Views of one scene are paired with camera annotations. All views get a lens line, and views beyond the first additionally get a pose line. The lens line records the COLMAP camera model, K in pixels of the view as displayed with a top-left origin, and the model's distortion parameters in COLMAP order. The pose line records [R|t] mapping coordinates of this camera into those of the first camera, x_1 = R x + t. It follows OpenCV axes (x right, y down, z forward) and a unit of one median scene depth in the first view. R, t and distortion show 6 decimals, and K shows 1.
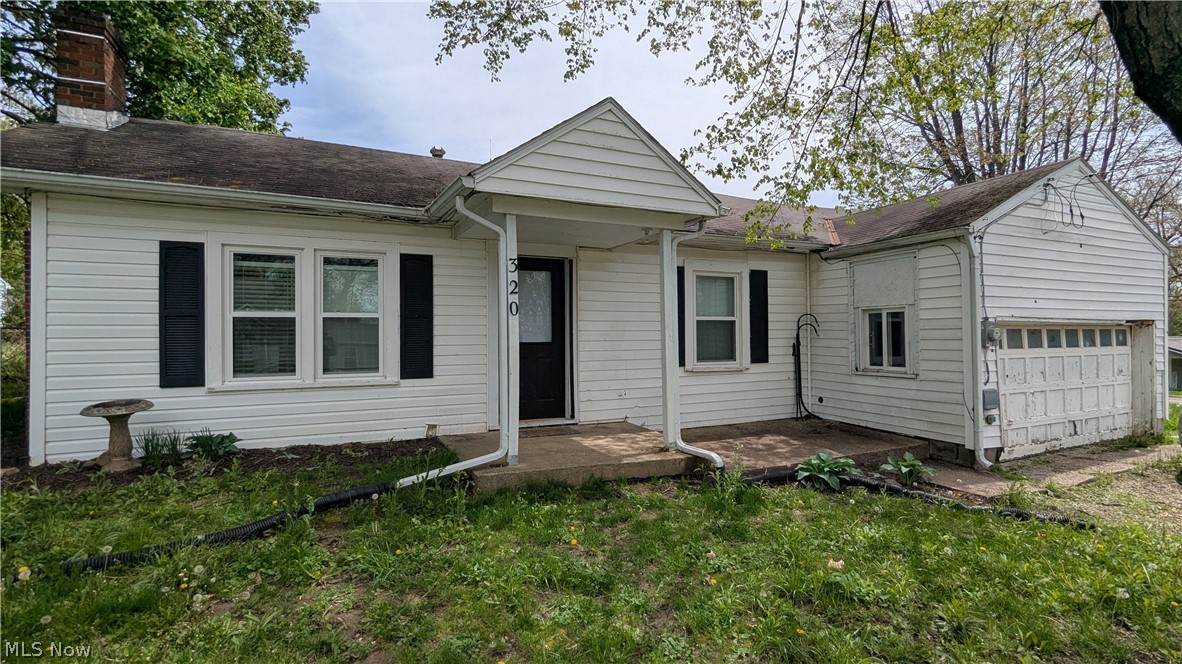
lens RADIAL K [[563.6, 0, 591.0], [0, 563.6, 332.0], [0, 0, 1]] dist [-0.000815, -0.000337]
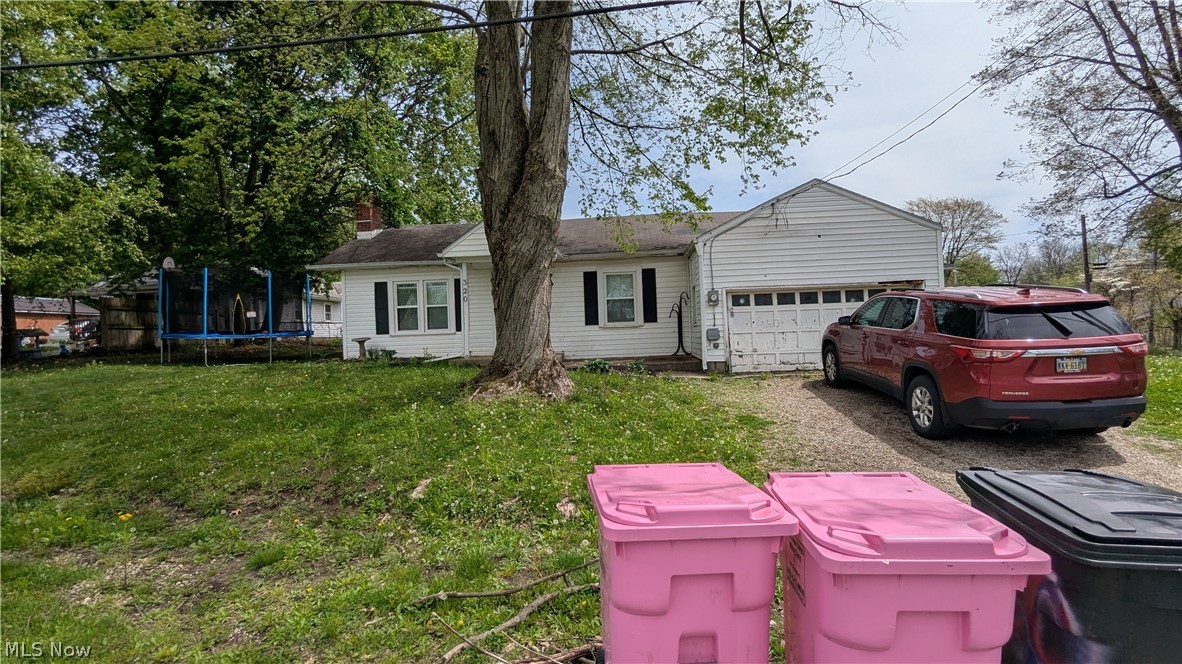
lens RADIAL K [[563.6, 0, 591.0], [0, 563.6, 332.0], [0, 0, 1]] dist [-0.000815, -0.000337]
pose [[0.867907, -0.025598, -0.496066, 1.420259], [0.034603, 0.999361, 0.008971, 0.088963], [0.495520, -0.024951, 0.868238, -0.831215]]
